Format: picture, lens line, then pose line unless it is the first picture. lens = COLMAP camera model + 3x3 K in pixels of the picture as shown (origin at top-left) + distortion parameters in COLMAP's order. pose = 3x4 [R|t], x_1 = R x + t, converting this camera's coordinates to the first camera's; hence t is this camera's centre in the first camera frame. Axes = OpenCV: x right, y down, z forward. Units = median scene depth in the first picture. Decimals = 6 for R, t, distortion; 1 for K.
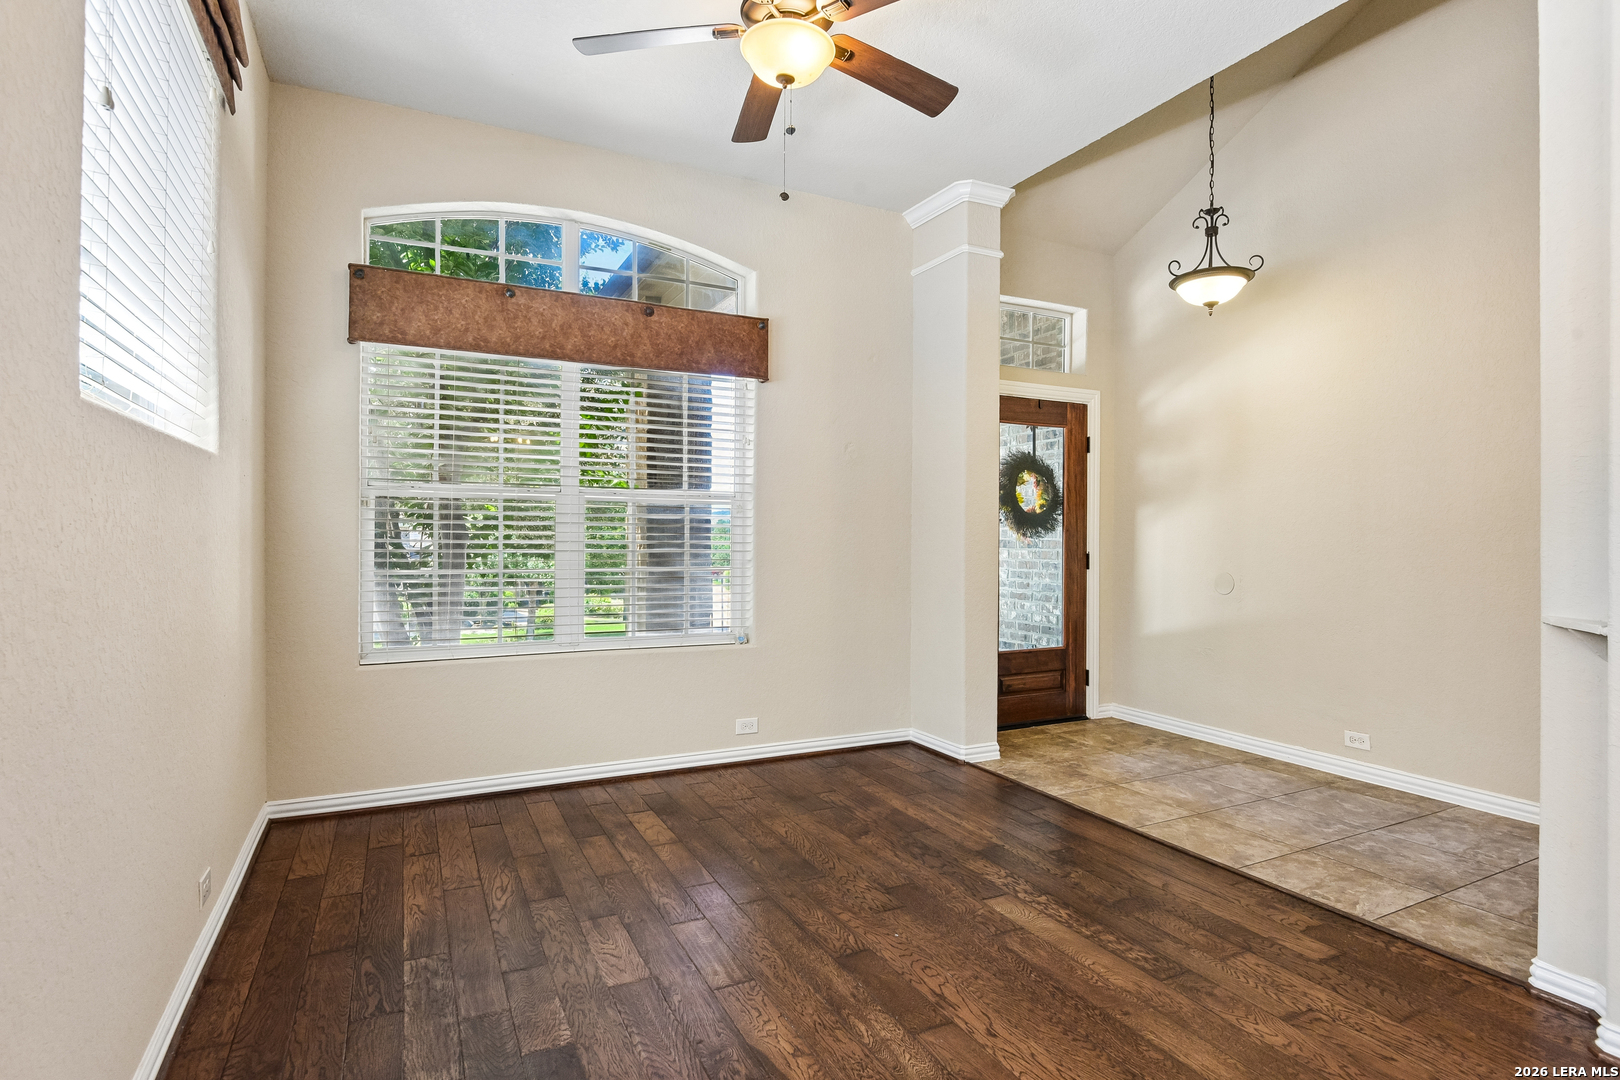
lens RADIAL K [[841.1, 0, 810.0], [0, 841.1, 540.0], [0, 0, 1]] dist [-0.028118, 0.000352]
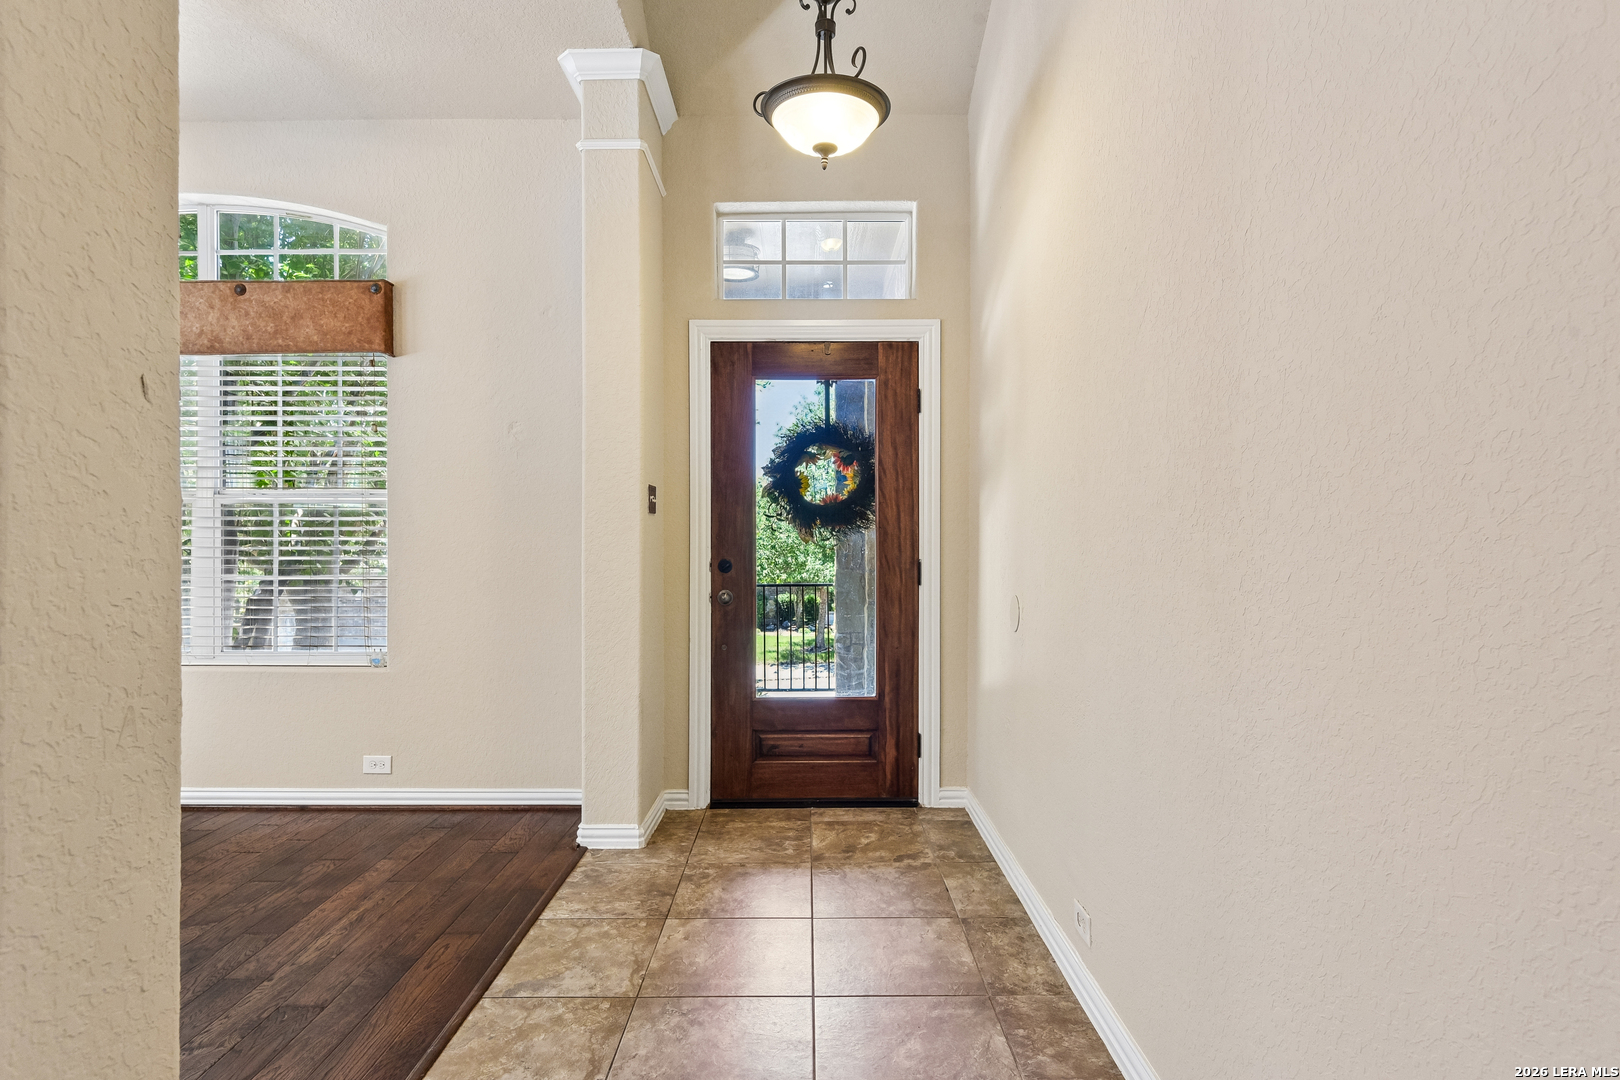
lens RADIAL K [[881.3, 0, 818.1], [0, 881.3, 543.9], [0, 0, 1]] dist [-0.020165, -0.000227]
pose [[0.897282, -0.005647, -0.441423, 0.716694], [0.005499, 0.999984, -0.001614, 0.003090], [0.441424, -0.000979, 0.897298, 0.408039]]
